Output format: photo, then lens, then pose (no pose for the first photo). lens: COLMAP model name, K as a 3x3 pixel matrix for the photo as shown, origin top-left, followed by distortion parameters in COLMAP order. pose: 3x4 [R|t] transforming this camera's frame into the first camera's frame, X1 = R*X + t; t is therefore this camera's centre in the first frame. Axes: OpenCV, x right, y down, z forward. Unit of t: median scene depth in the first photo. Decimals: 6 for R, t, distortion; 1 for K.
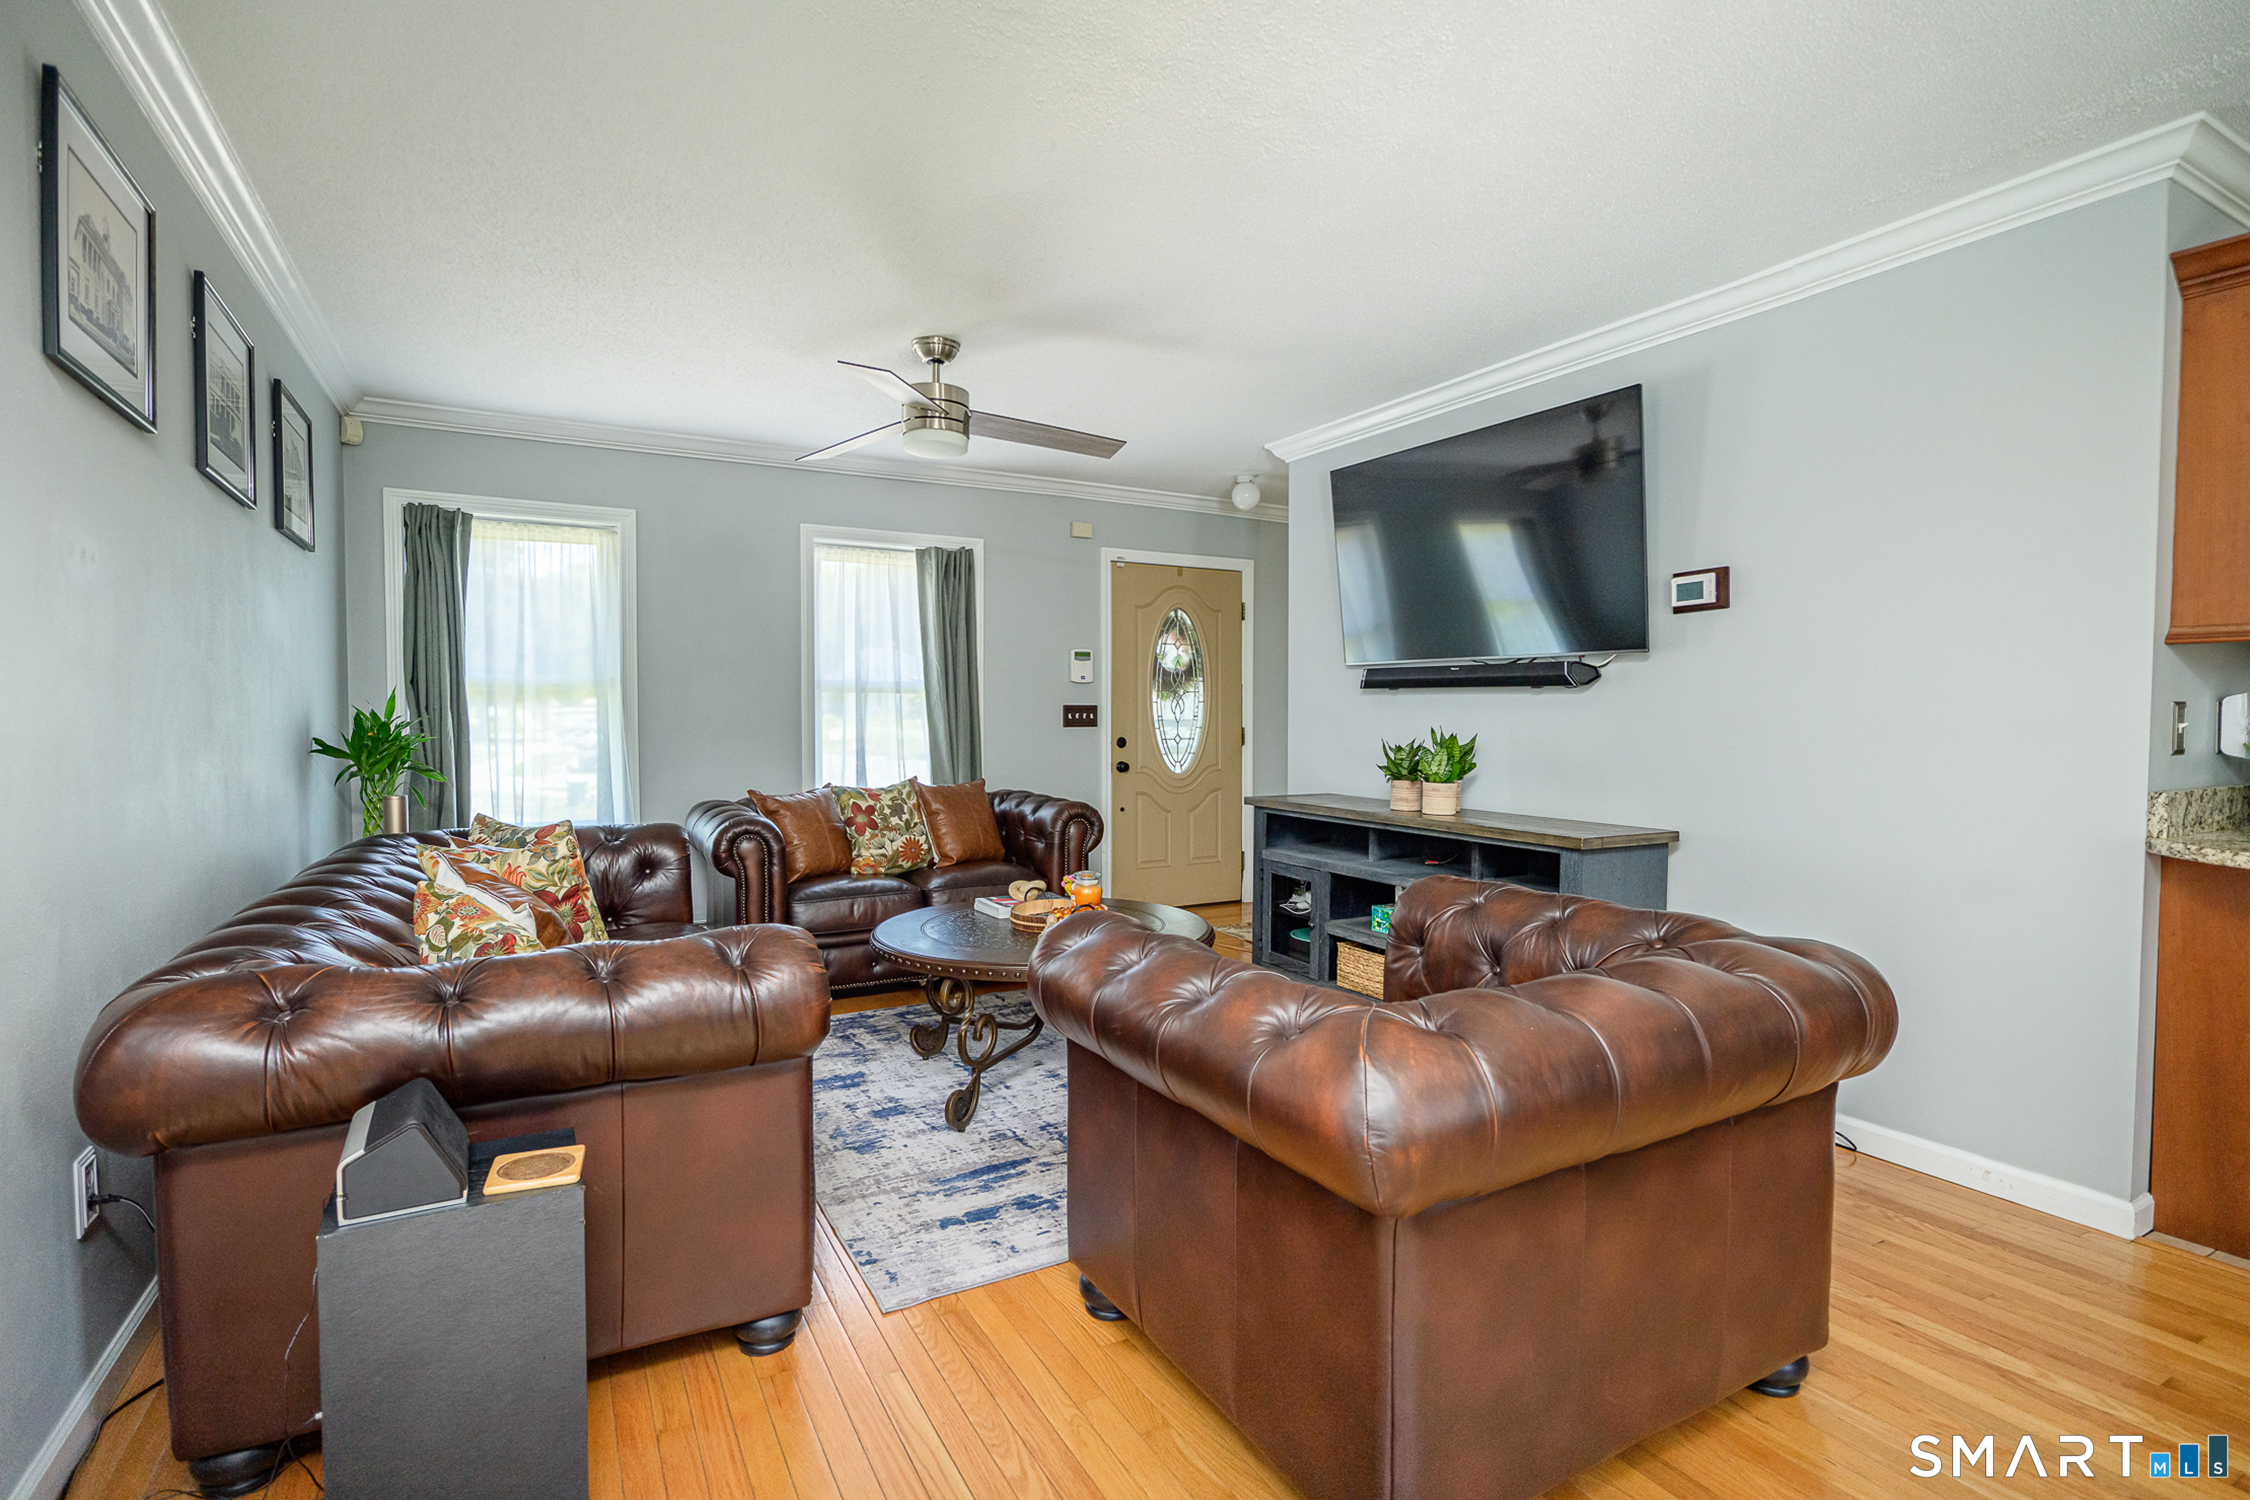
lens RADIAL K [[1078.3, 0, 1123.0], [0, 1078.3, 747.3], [0, 0, 1]] dist [-0.002868, -0.001098]
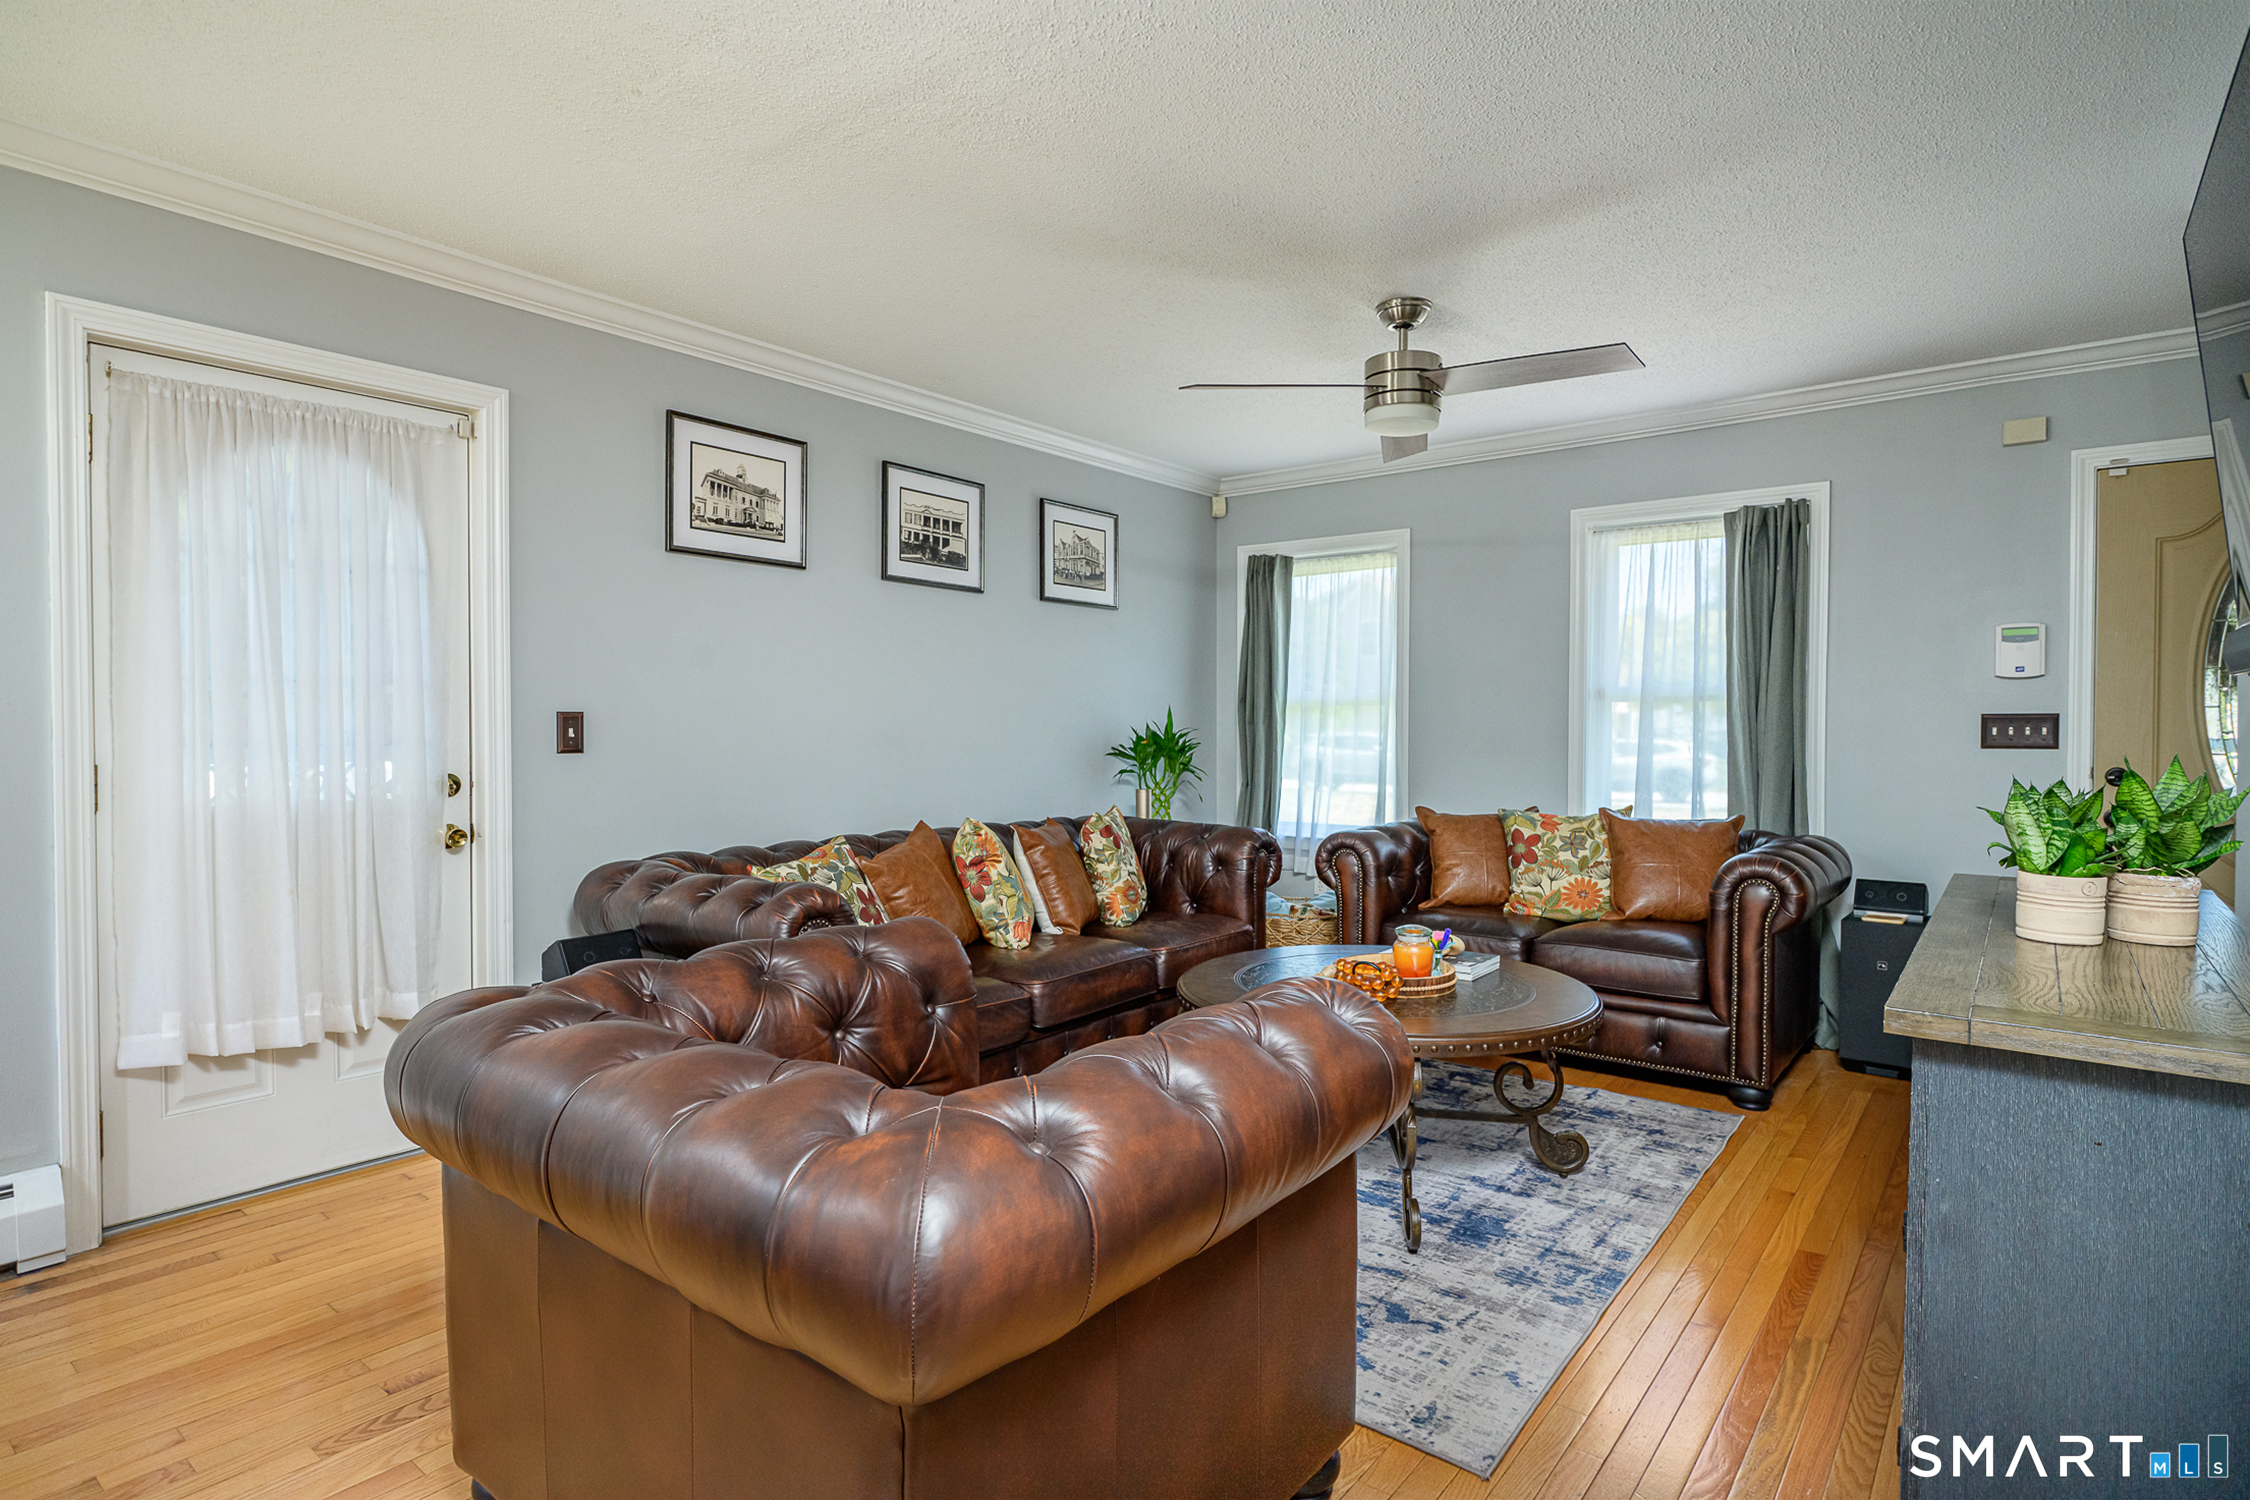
lens RADIAL K [[1165.9, 0, 1117.8], [0, 1165.9, 743.9], [0, 0, 1]] dist [-0.007636, 0.000556]
pose [[0.376995, 0.014399, -0.926104, 0.483392], [-0.029211, 0.999567, 0.003651, -0.011112], [0.925755, 0.025676, 0.377252, 0.338182]]
